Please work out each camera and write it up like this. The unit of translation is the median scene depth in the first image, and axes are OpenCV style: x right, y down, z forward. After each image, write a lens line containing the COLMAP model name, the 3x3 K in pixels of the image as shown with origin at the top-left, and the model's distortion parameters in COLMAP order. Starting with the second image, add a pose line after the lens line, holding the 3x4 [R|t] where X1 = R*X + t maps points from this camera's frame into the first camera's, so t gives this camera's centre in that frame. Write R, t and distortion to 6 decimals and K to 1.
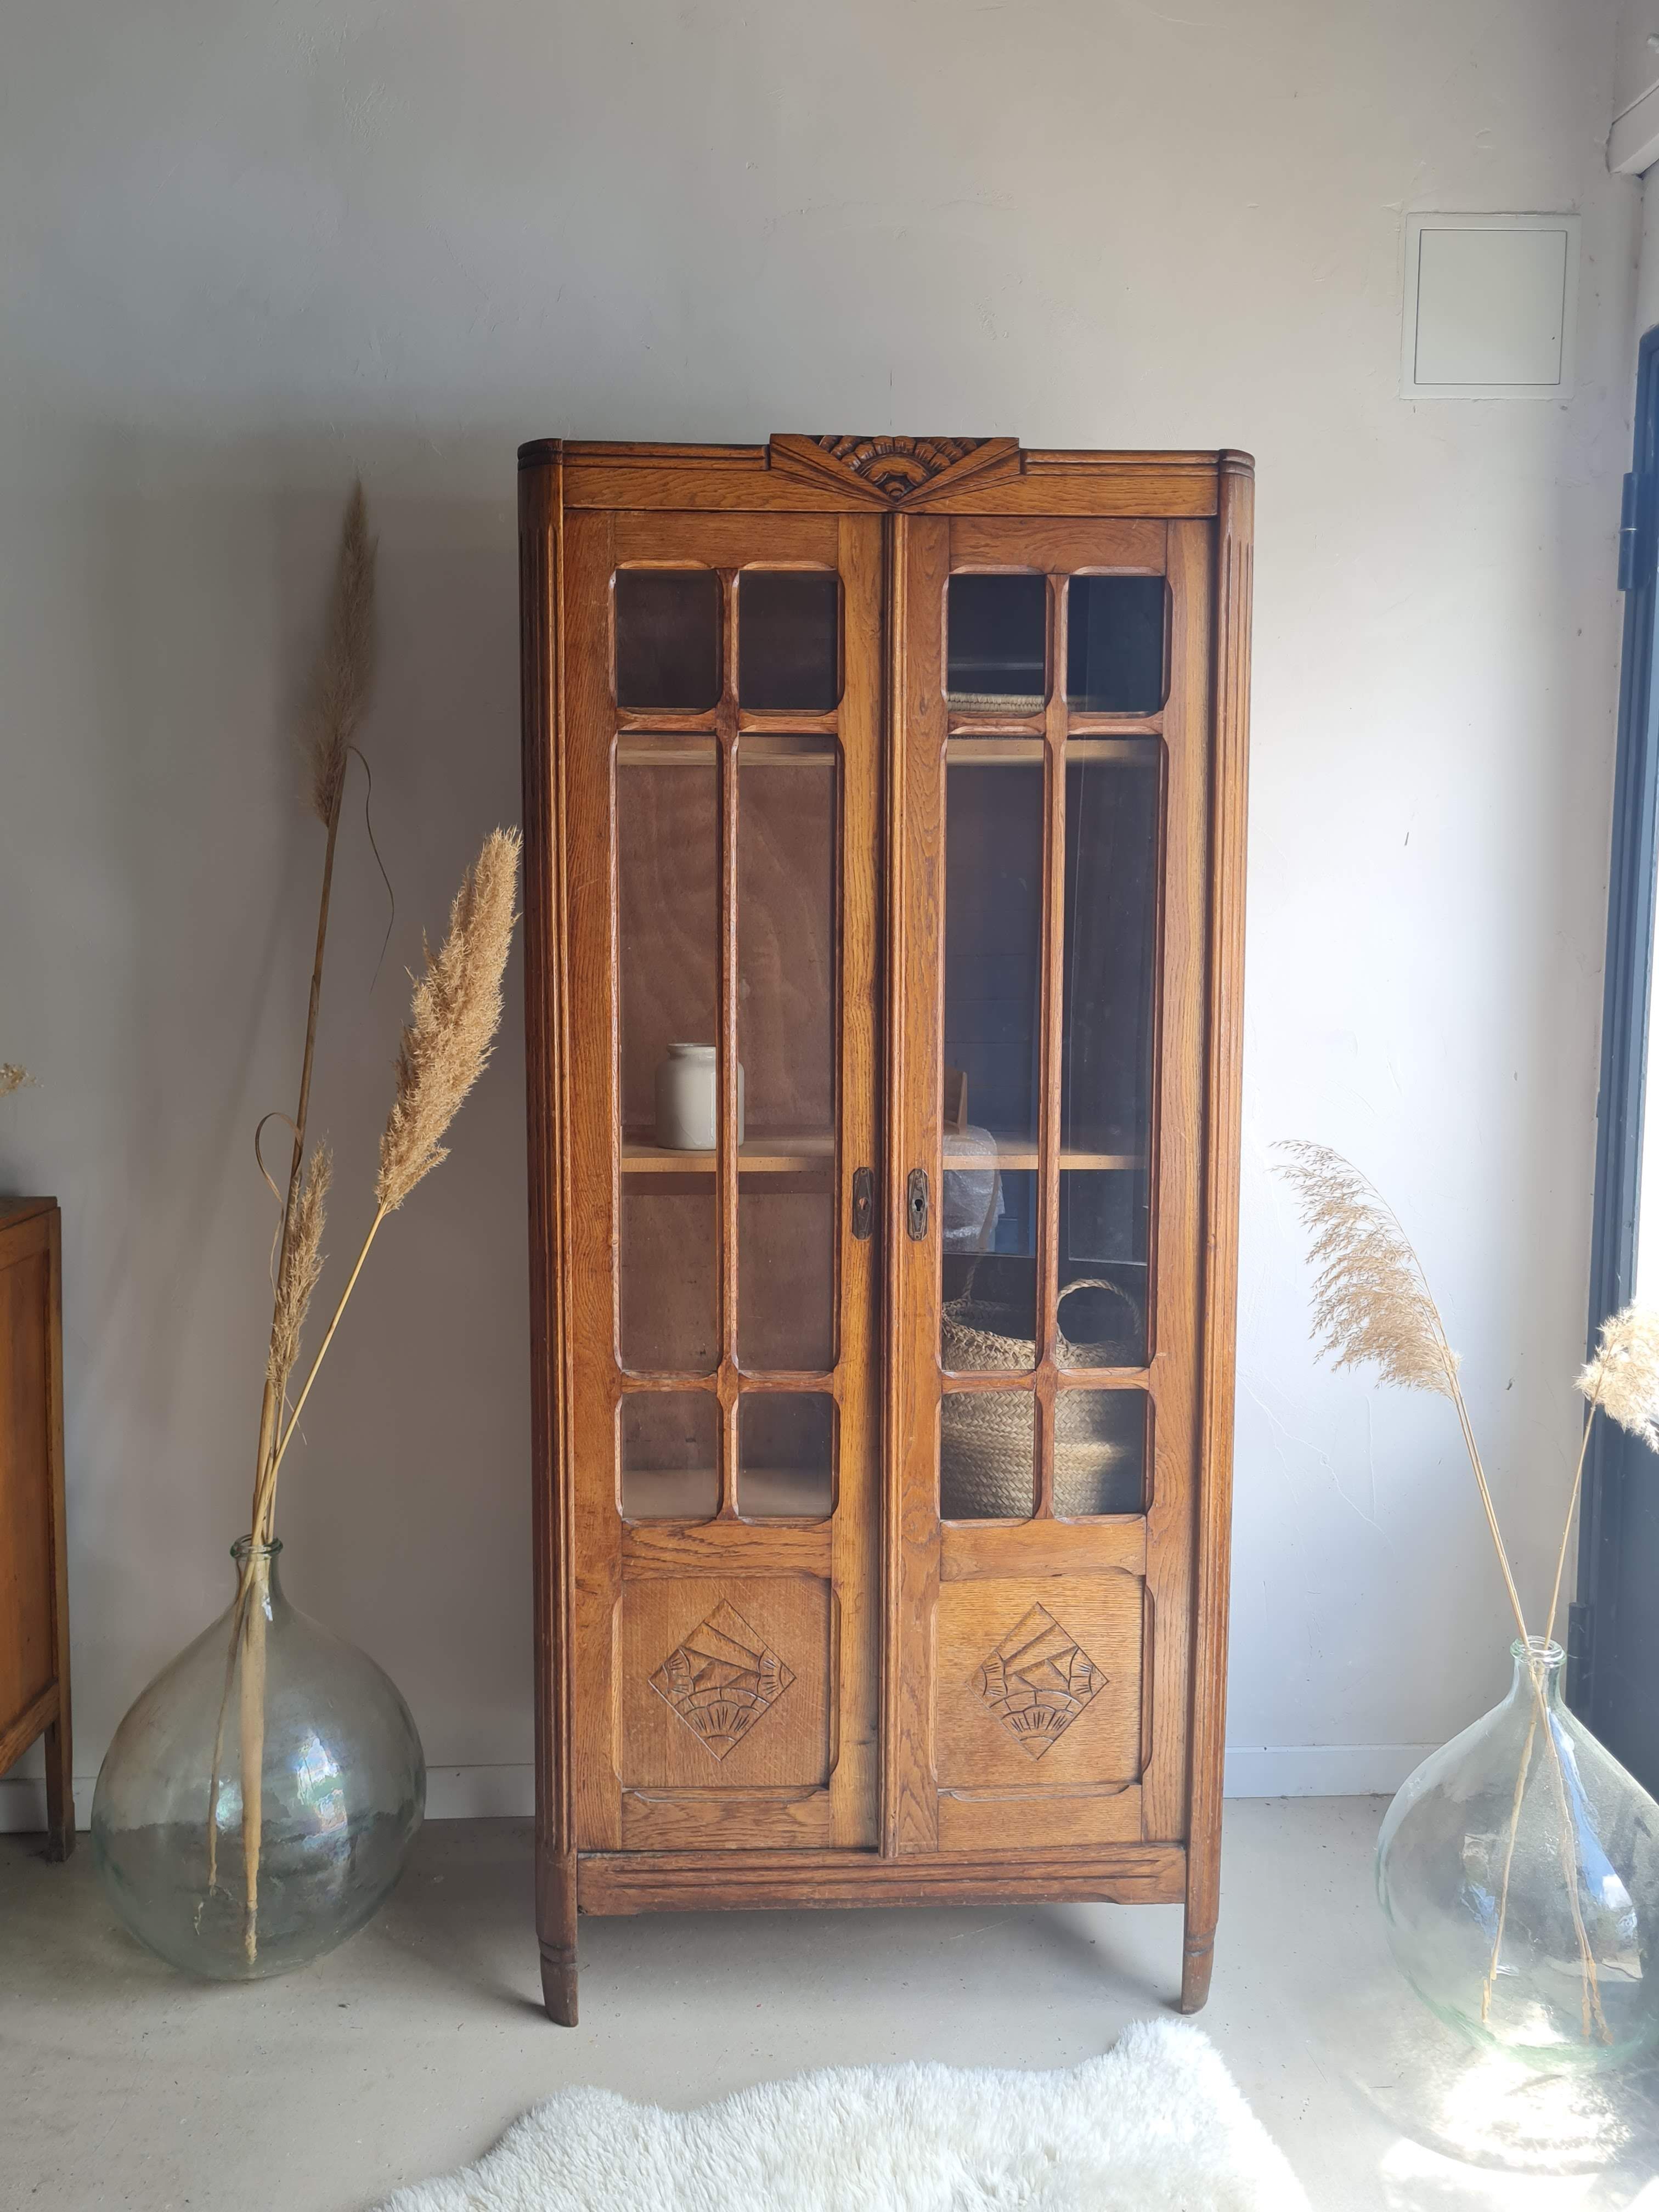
lens RADIAL K [[1721.0, 0, 808.7], [0, 1721.0, 1076.8], [0, 0, 1]] dist [0.036002, -0.023997]
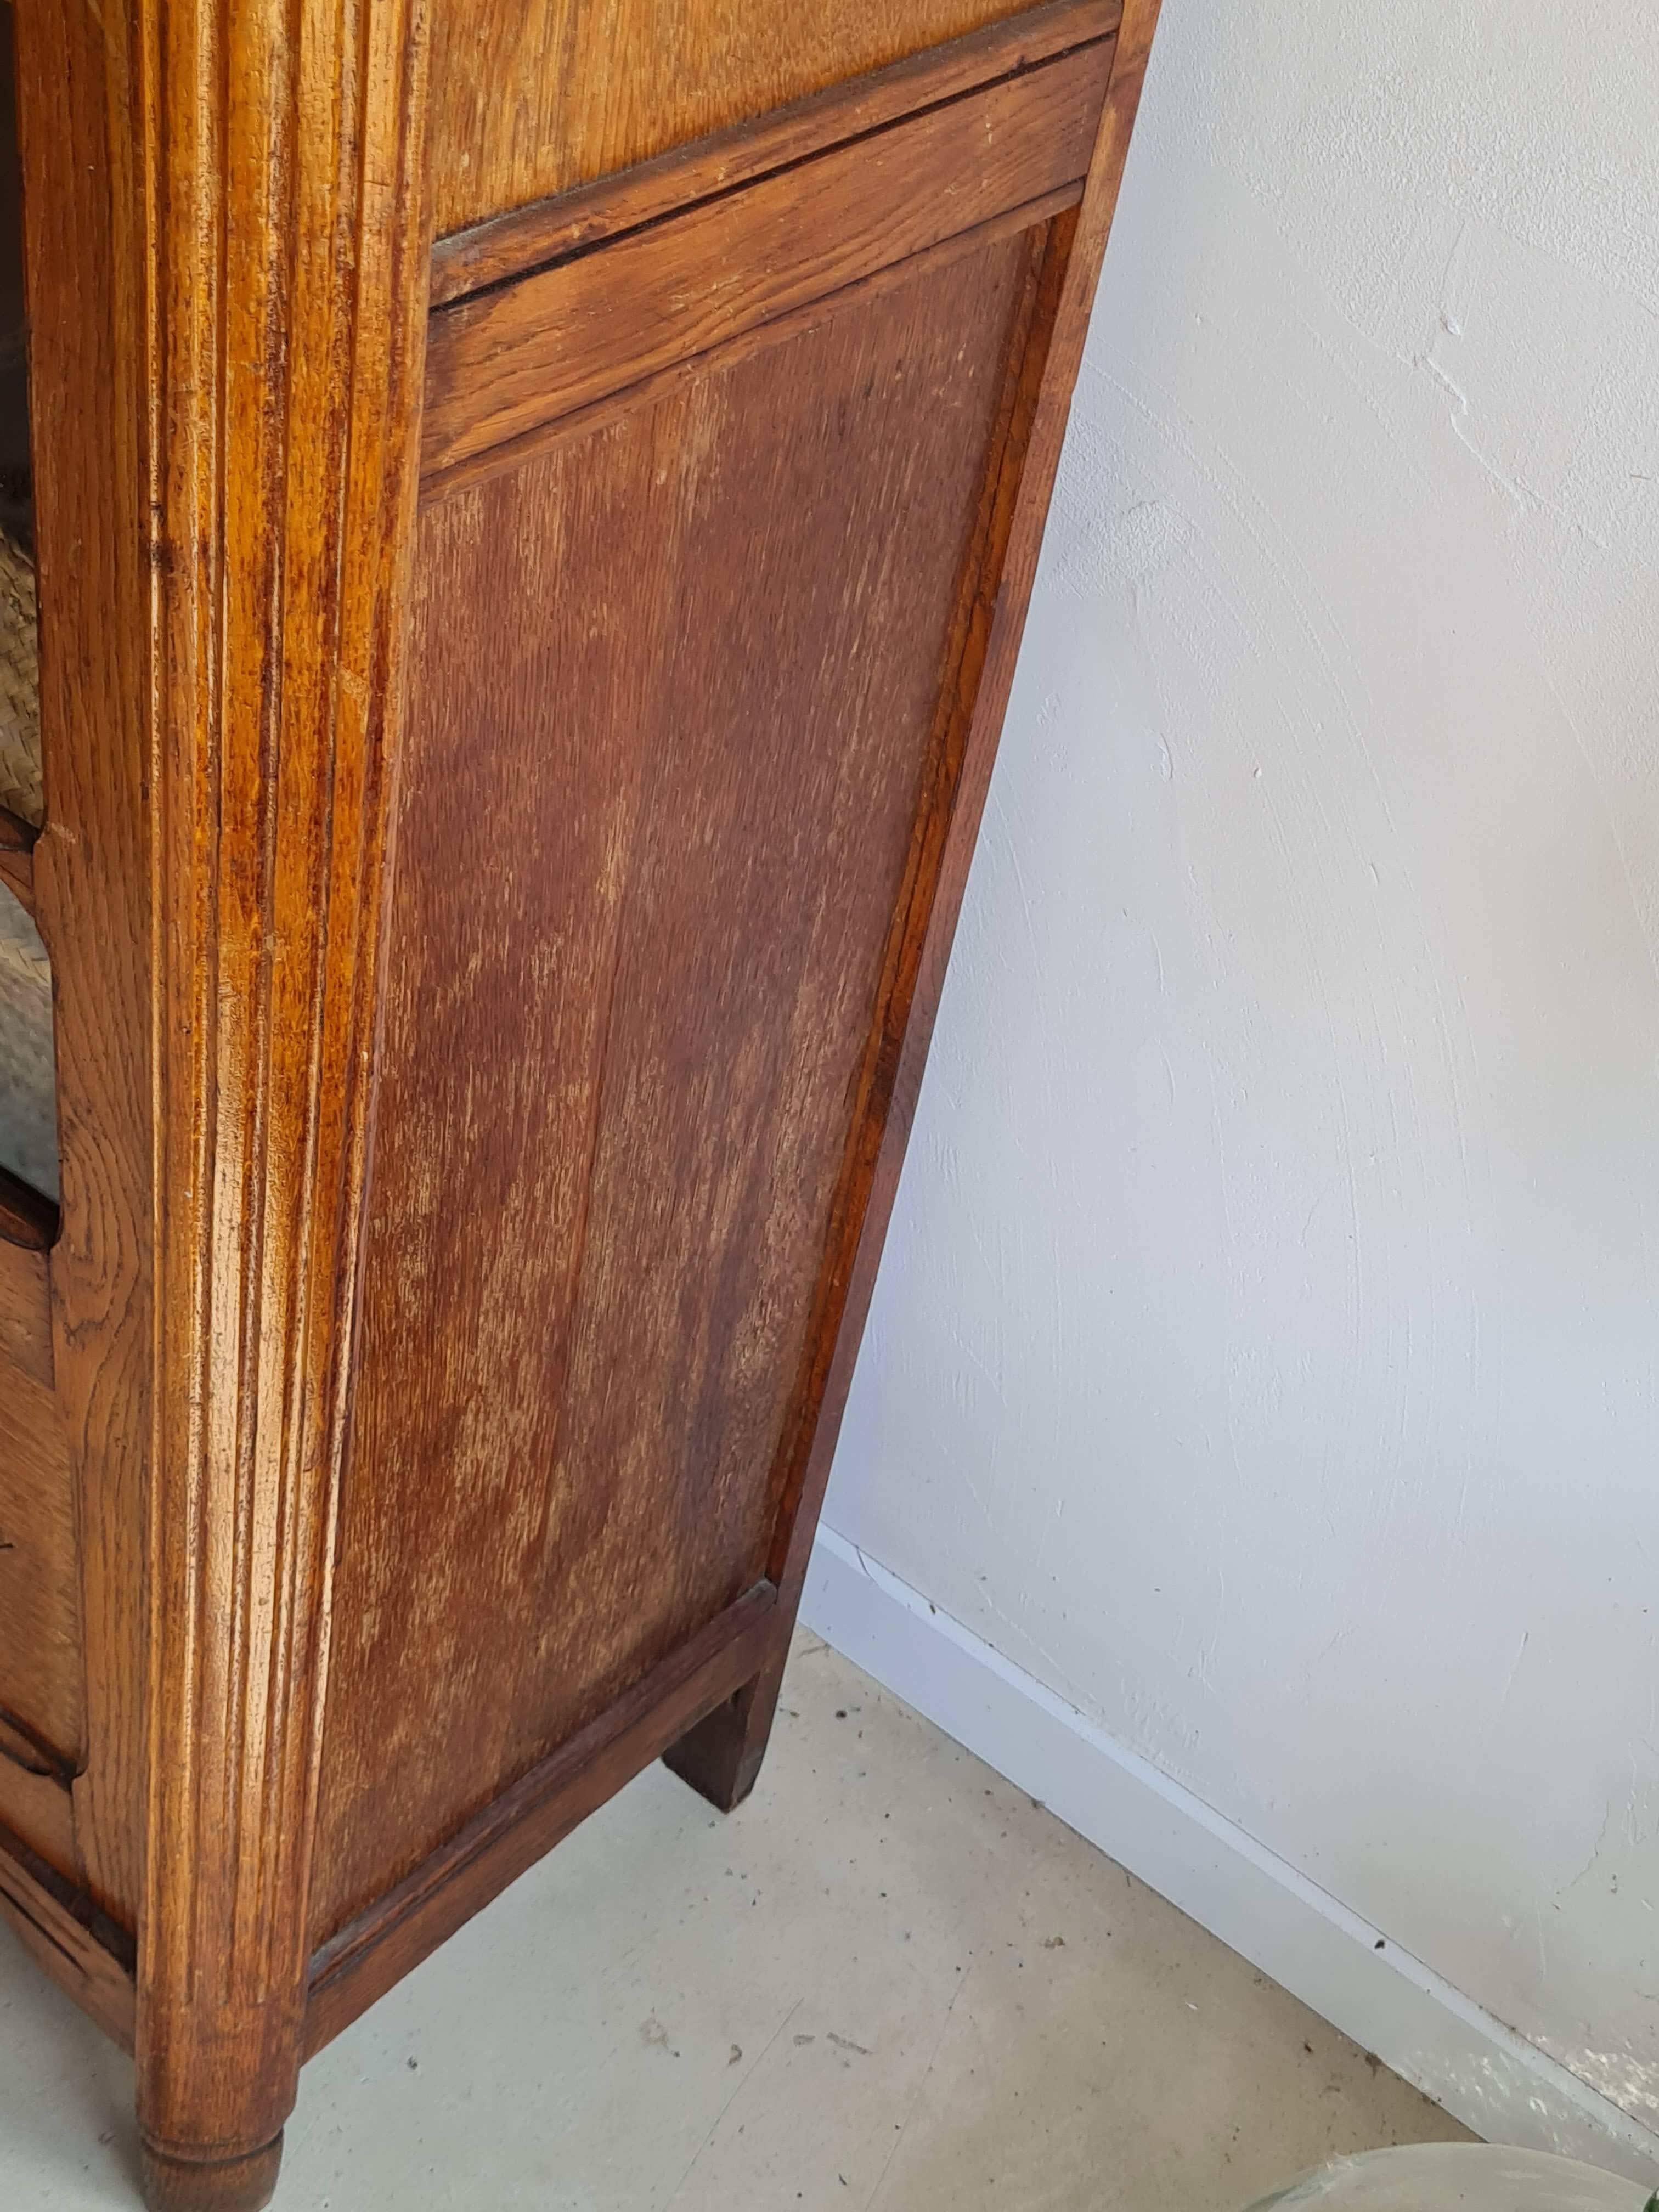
lens RADIAL K [[2838.8, 0, 800.8], [0, 2838.8, 1002.1], [0, 0, 1]] dist [0.036598, 0.000000]
pose [[0.726378, 0.517123, -0.452723, 0.490087], [-0.193841, 0.786102, 0.586915, -0.088669], [0.659394, -0.338566, 0.671247, 0.783071]]
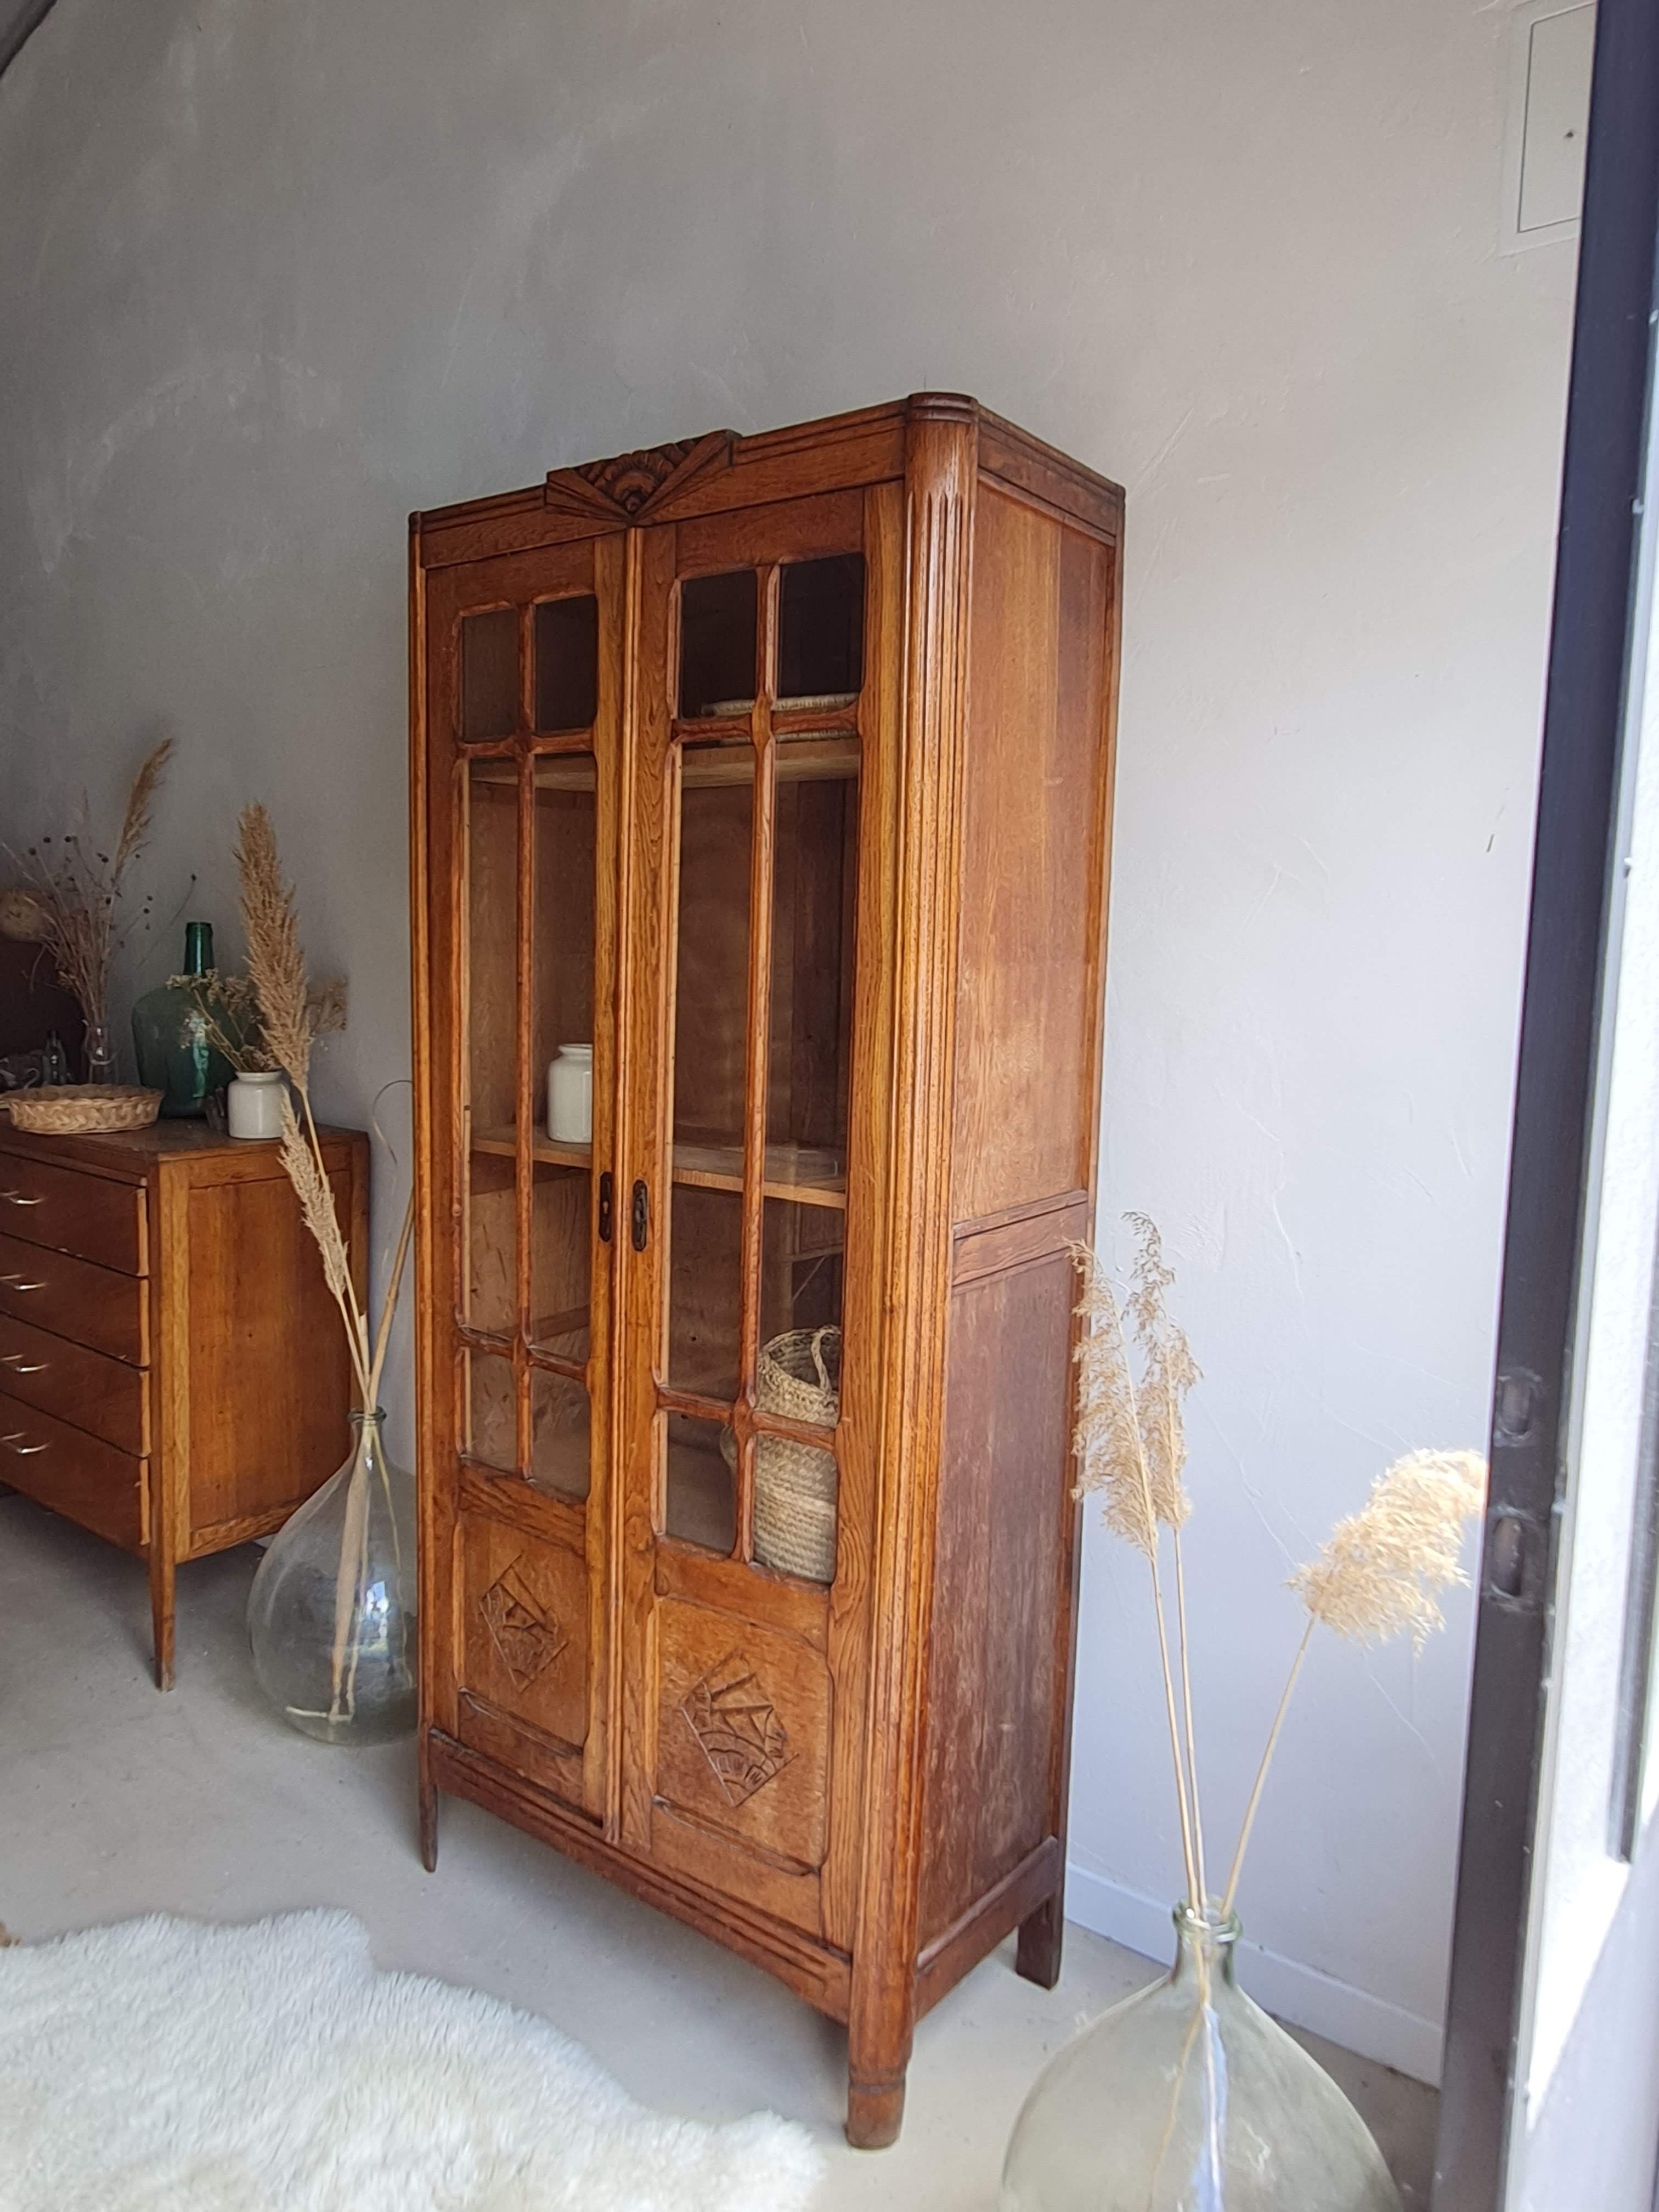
lens RADIAL K [[1521.3, 0, 781.7], [0, 1521.3, 1086.6], [0, 0, 1]] dist [-0.013220, 0.027876]
pose [[0.752481, 0.082352, -0.653445, 0.685836], [-0.079156, 0.996268, 0.034405, -0.036789], [0.653840, 0.025835, 0.756192, 0.374798]]
